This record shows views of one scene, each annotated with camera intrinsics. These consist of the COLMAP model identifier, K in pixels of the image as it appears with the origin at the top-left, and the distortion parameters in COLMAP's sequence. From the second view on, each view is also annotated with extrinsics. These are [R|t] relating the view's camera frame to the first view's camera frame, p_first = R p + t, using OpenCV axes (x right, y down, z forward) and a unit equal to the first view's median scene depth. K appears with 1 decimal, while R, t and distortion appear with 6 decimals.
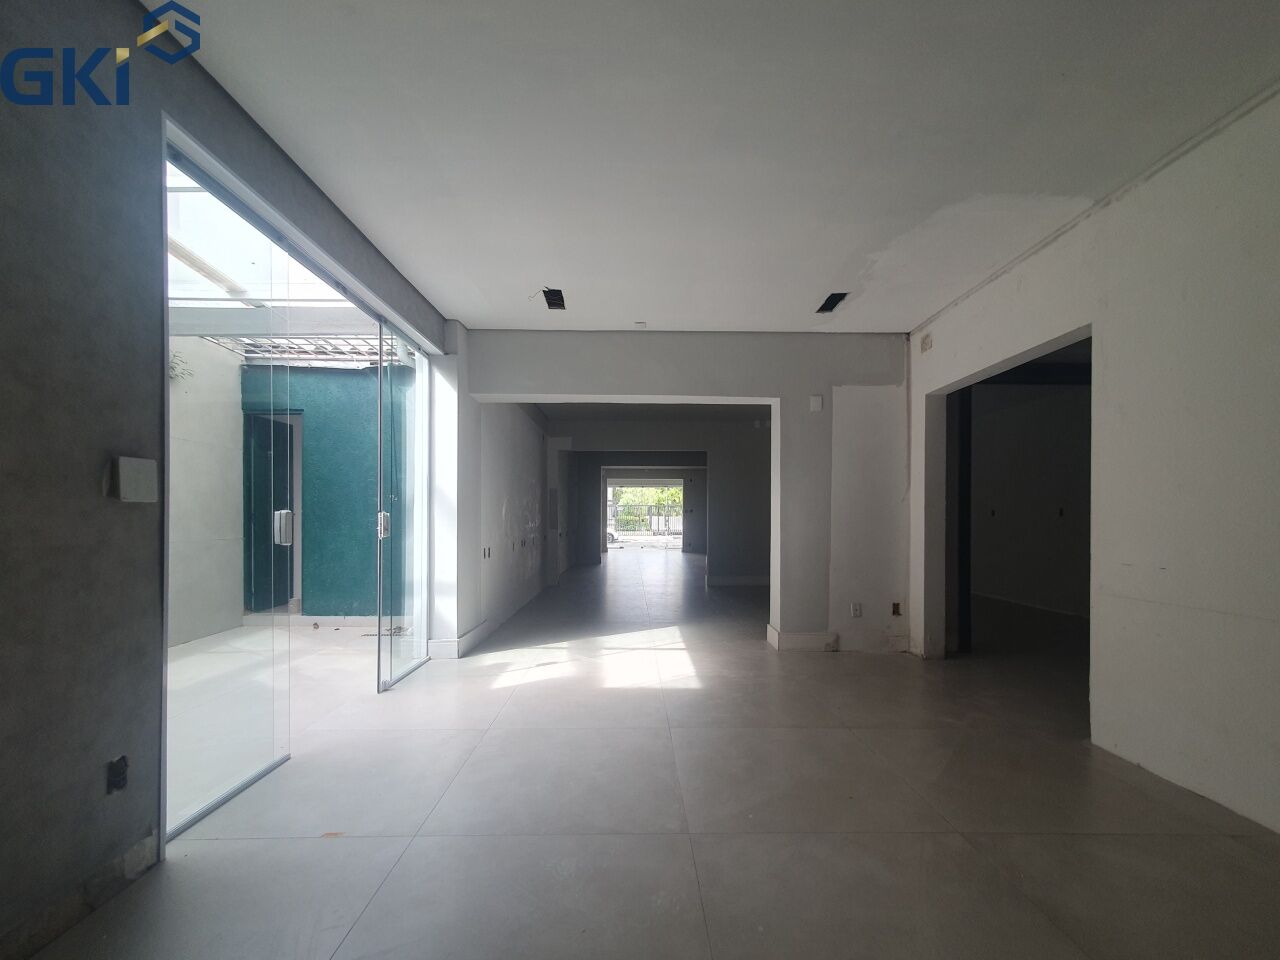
lens RADIAL K [[521.7, 0, 670.7], [0, 521.7, 519.1], [0, 0, 1]] dist [0.000415, 0.000033]
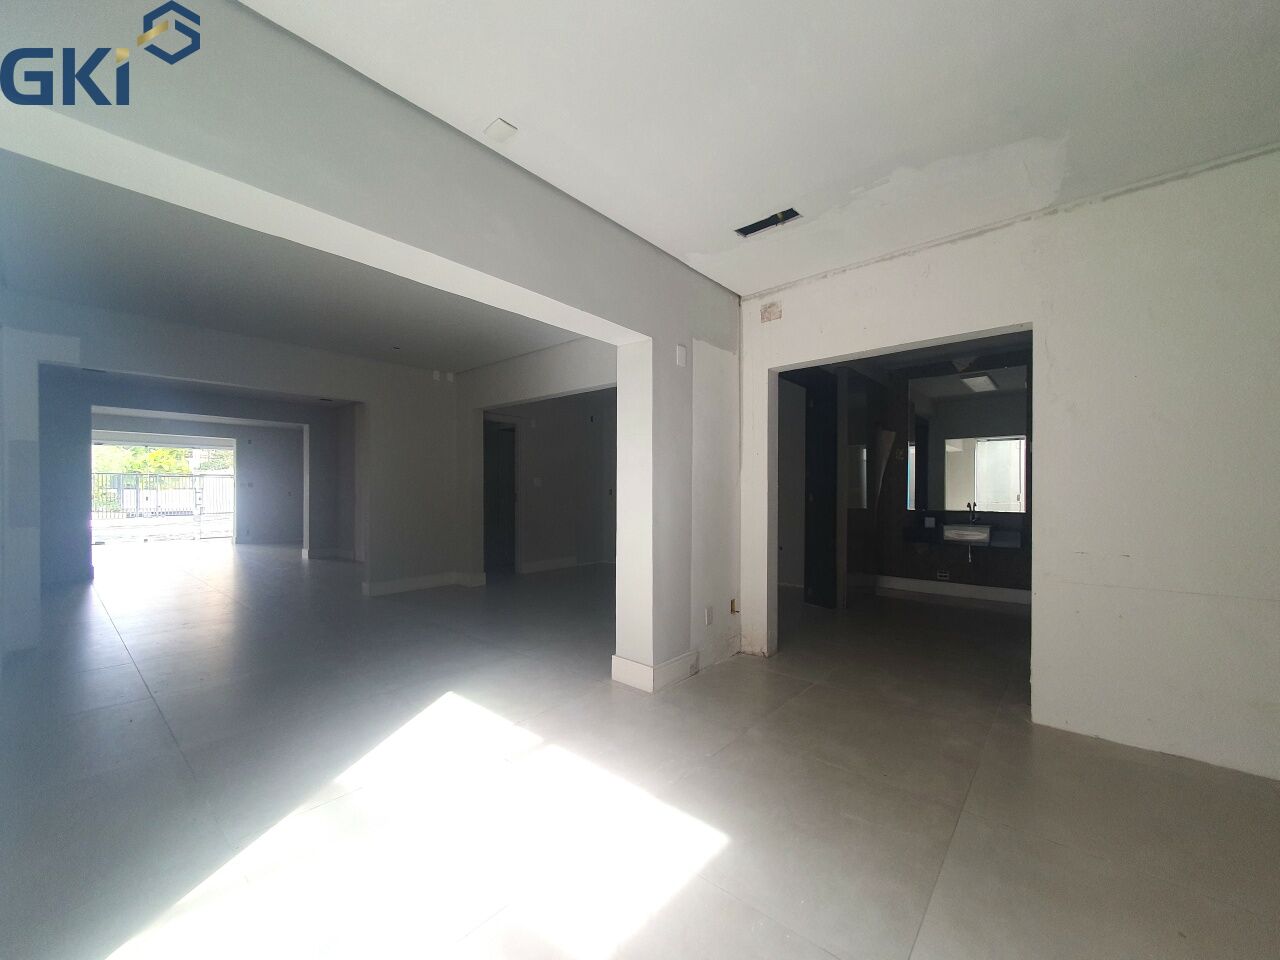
lens RADIAL K [[505.9, 0, 641.1], [0, 505.9, 491.9], [0, 0, 1]] dist [0.002097, 0.000274]
pose [[0.706827, 0.000959, 0.707386, -0.289502], [-0.000433, 0.999999, -0.000923, -0.020726], [-0.707386, 0.000346, 0.706827, 0.517204]]
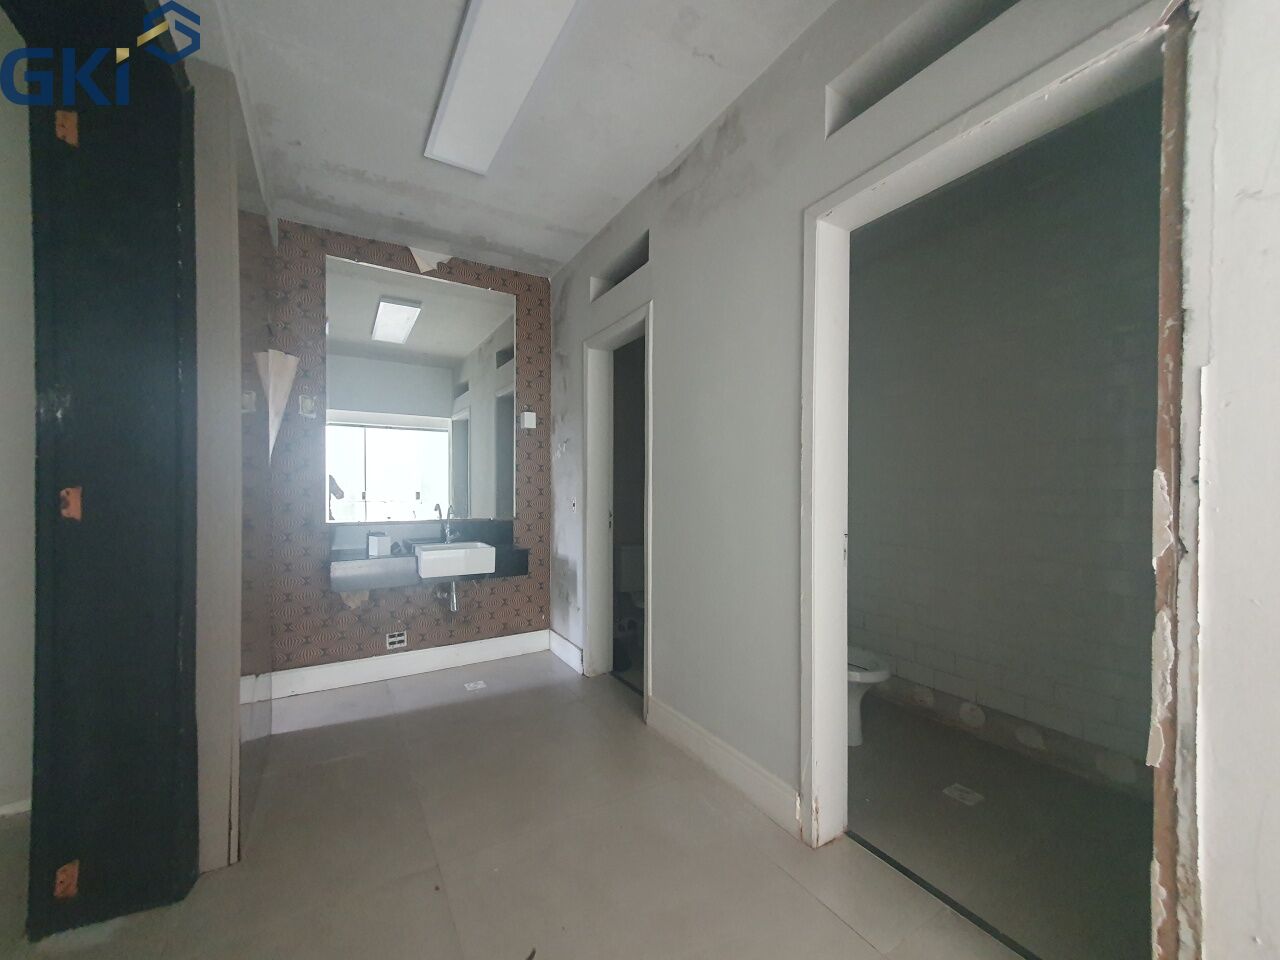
lens RADIAL K [[504.4, 0, 640.0], [0, 504.4, 499.9], [0, 0, 1]] dist [0.001428, 0.000229]
pose [[-0.451389, -0.015062, 0.892200, 0.474276], [-0.000853, 0.999864, 0.016448, -0.015543], [-0.892327, 0.006663, -0.451341, 0.941134]]
